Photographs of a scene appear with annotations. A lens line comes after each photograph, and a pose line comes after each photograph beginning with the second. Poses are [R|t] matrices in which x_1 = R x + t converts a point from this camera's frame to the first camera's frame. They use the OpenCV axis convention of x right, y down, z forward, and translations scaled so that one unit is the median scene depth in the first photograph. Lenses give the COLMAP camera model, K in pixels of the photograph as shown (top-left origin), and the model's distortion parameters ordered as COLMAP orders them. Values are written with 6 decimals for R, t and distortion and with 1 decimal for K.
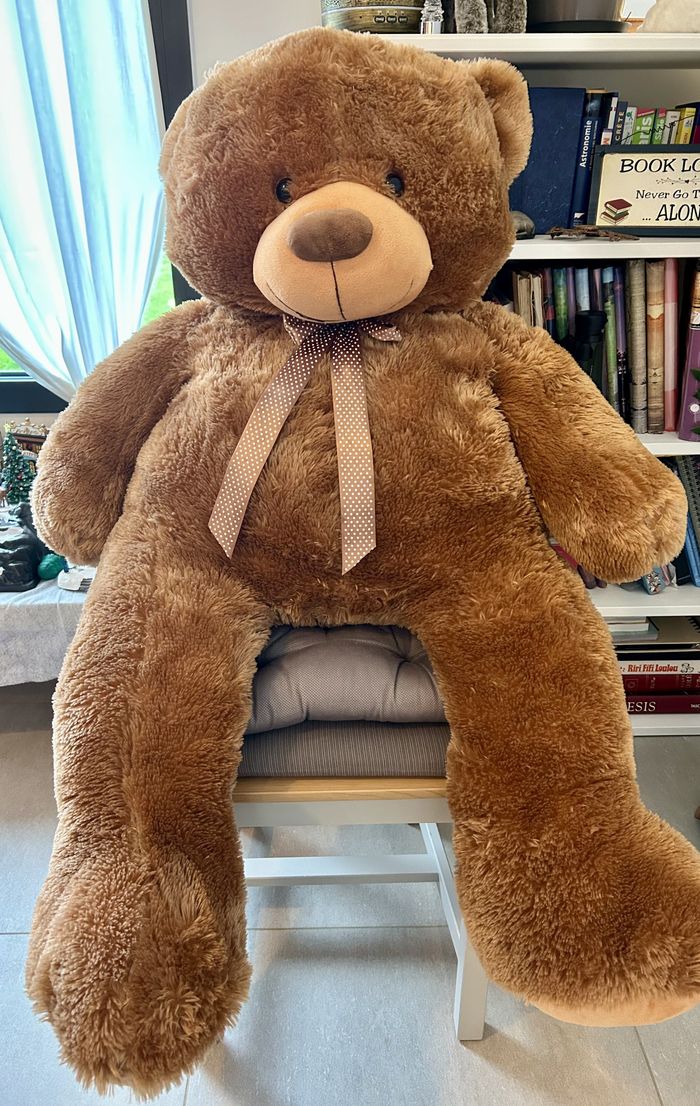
lens RADIAL K [[825.3, 0, 335.8], [0, 825.3, 551.5], [0, 0, 1]] dist [-0.002346, 0.007669]
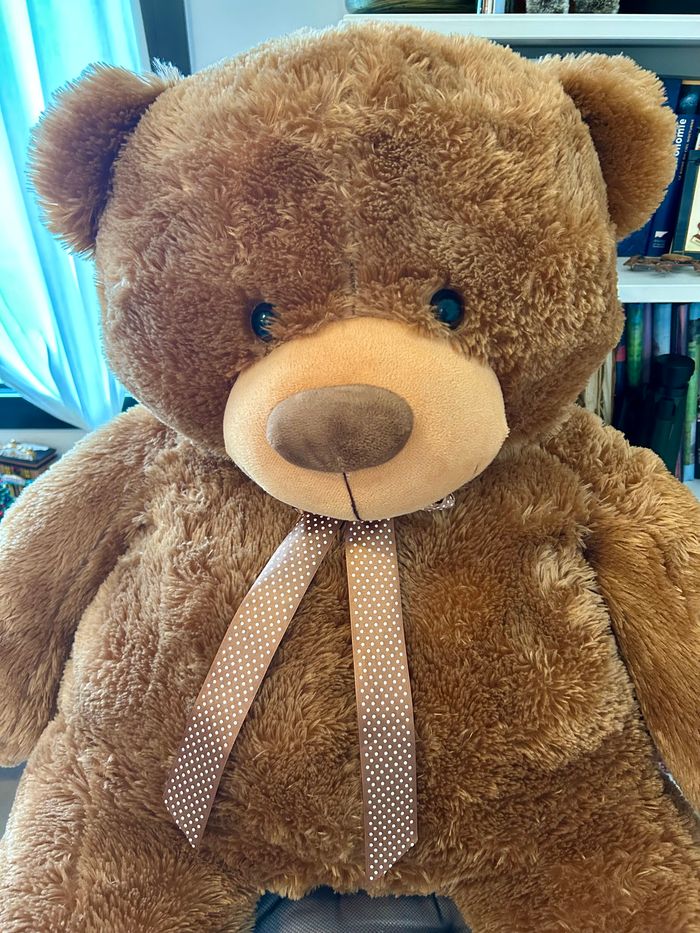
lens RADIAL K [[706.3, 0, 350.0], [0, 706.3, 466.5], [0, 0, 1]] dist [0.010445, -0.011182]
pose [[0.999858, 0.009500, -0.013937, 0.002846], [-0.008883, 0.999007, 0.043653, -0.301716], [0.014338, -0.043523, 0.998950, 0.425039]]
